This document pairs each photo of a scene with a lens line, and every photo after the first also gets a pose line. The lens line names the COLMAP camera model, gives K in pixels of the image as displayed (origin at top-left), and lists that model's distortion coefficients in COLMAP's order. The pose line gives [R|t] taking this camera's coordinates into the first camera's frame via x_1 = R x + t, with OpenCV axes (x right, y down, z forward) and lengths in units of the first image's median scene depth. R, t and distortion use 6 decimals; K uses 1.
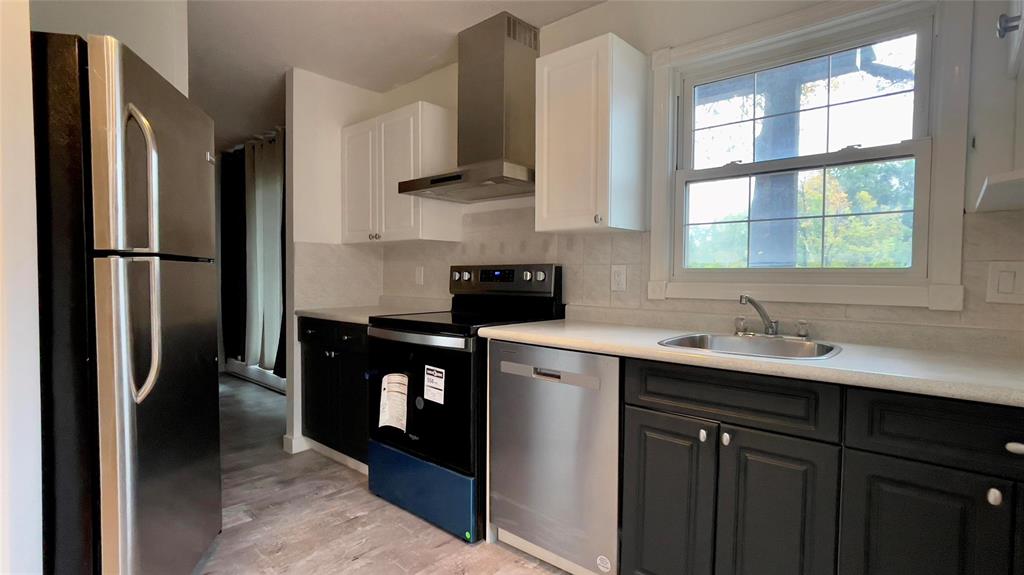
lens RADIAL K [[519.0, 0, 510.7], [0, 519.0, 290.1], [0, 0, 1]] dist [-0.020351, -0.000210]
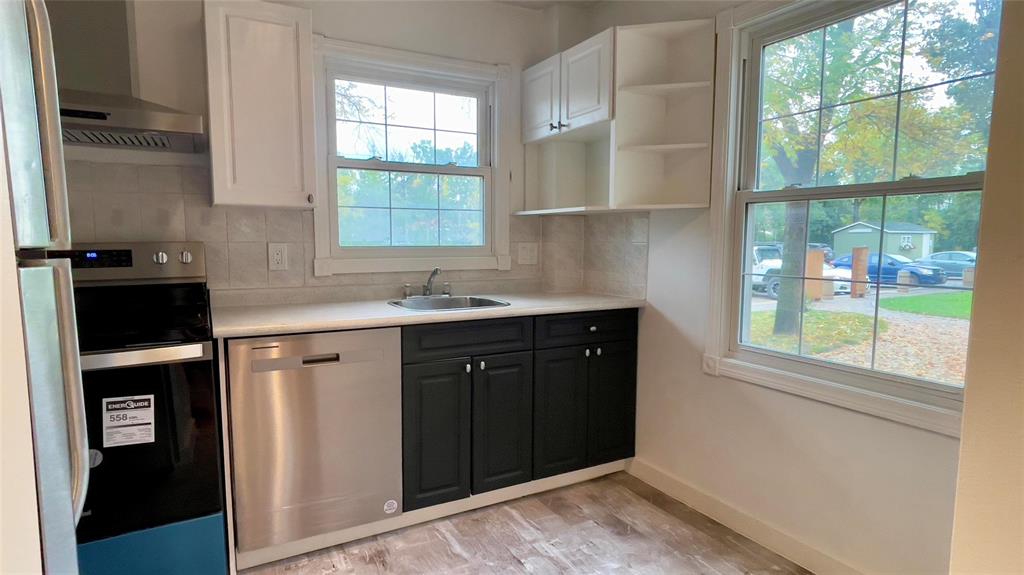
lens RADIAL K [[552.4, 0, 511.6], [0, 552.4, 293.1], [0, 0, 1]] dist [-0.000959, 0.000373]
pose [[0.304281, -0.101777, 0.947130, -0.697966], [0.029332, 0.994806, 0.097476, -0.047757], [-0.952131, -0.001879, 0.305685, 0.292657]]
